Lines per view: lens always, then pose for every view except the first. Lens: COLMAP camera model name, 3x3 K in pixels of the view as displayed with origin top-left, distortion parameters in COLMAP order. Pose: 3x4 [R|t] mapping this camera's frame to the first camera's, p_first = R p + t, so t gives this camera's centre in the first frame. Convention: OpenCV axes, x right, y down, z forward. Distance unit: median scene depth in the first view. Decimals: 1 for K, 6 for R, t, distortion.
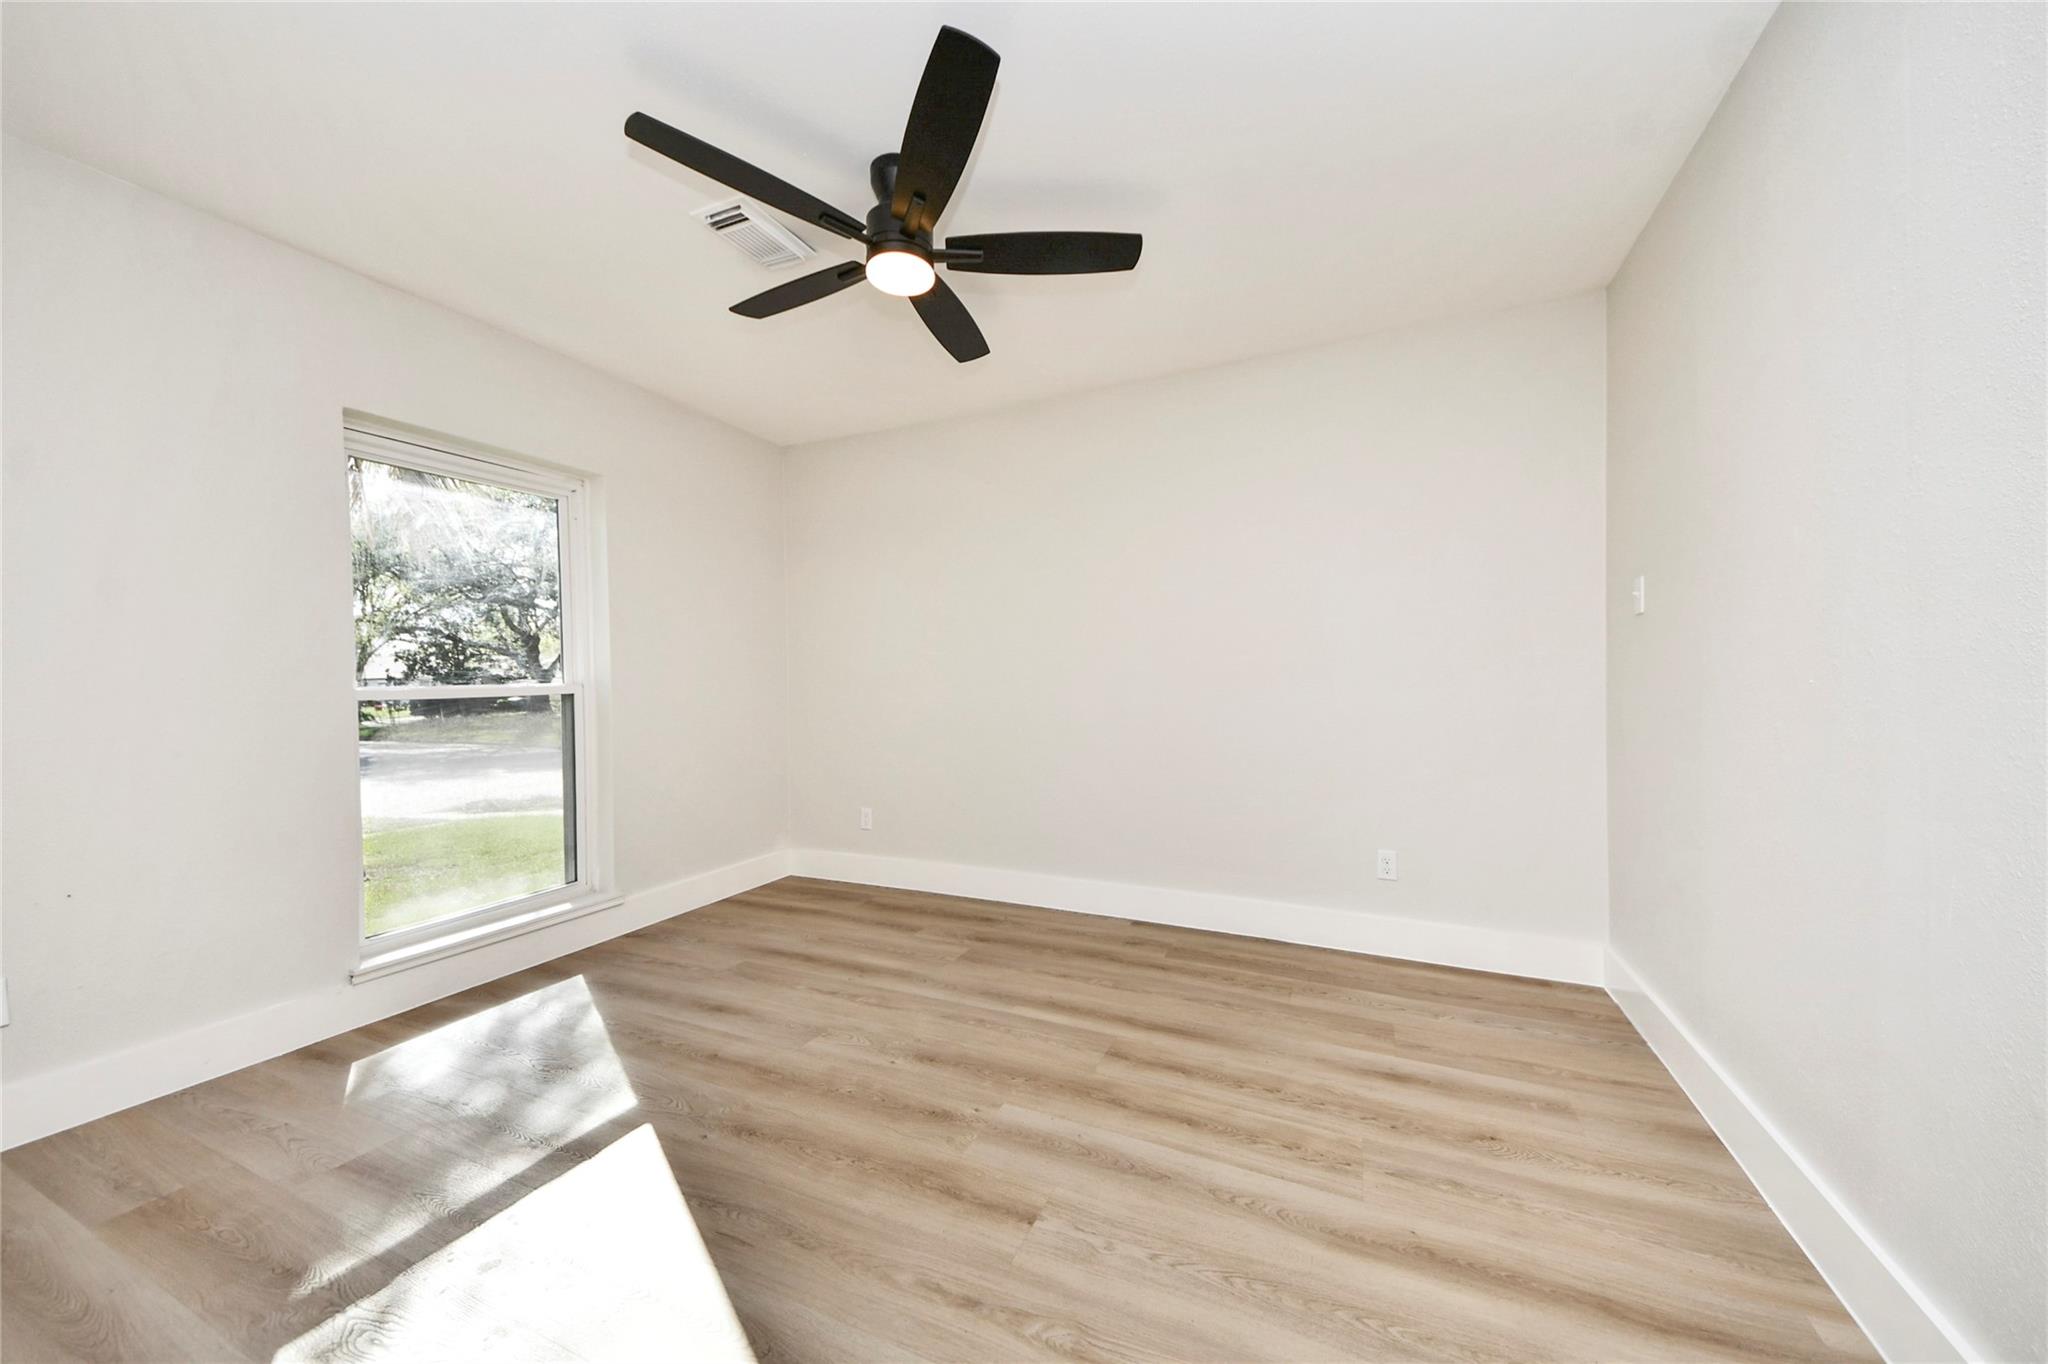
lens RADIAL K [[721.6, 0, 1023.7], [0, 721.6, 685.0], [0, 0, 1]] dist [0.050870, -0.019523]
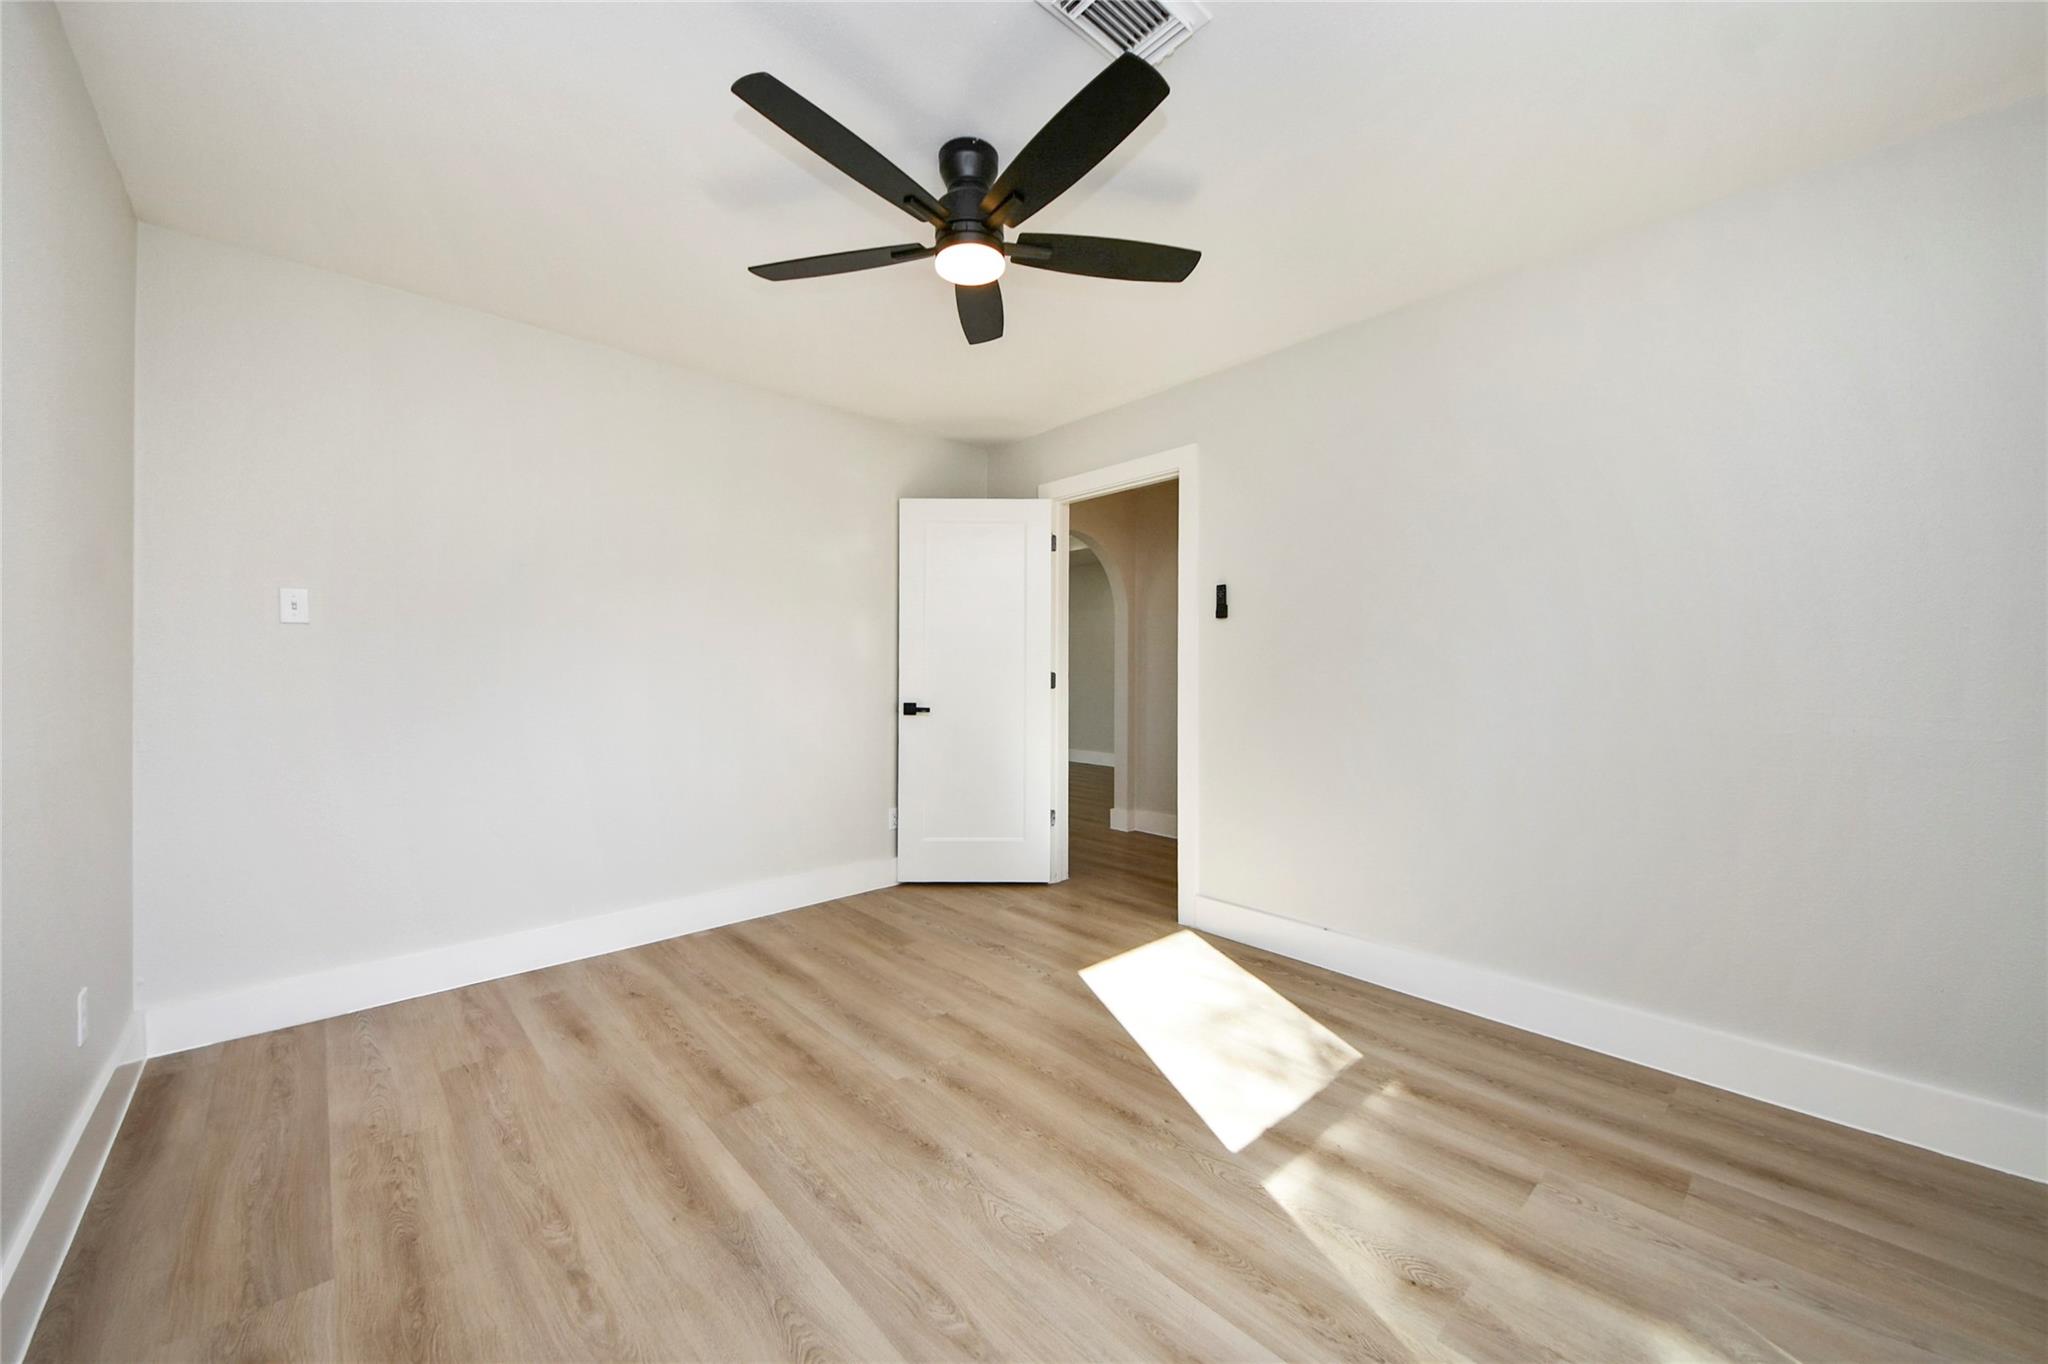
lens RADIAL K [[721.6, 0, 1023.7], [0, 721.6, 685.0], [0, 0, 1]] dist [0.050870, -0.019523]
pose [[-0.923231, 0.002919, 0.384235, -0.581265], [0.011263, 0.999747, 0.019467, -0.020564], [-0.384081, 0.022300, -0.923030, 1.814736]]
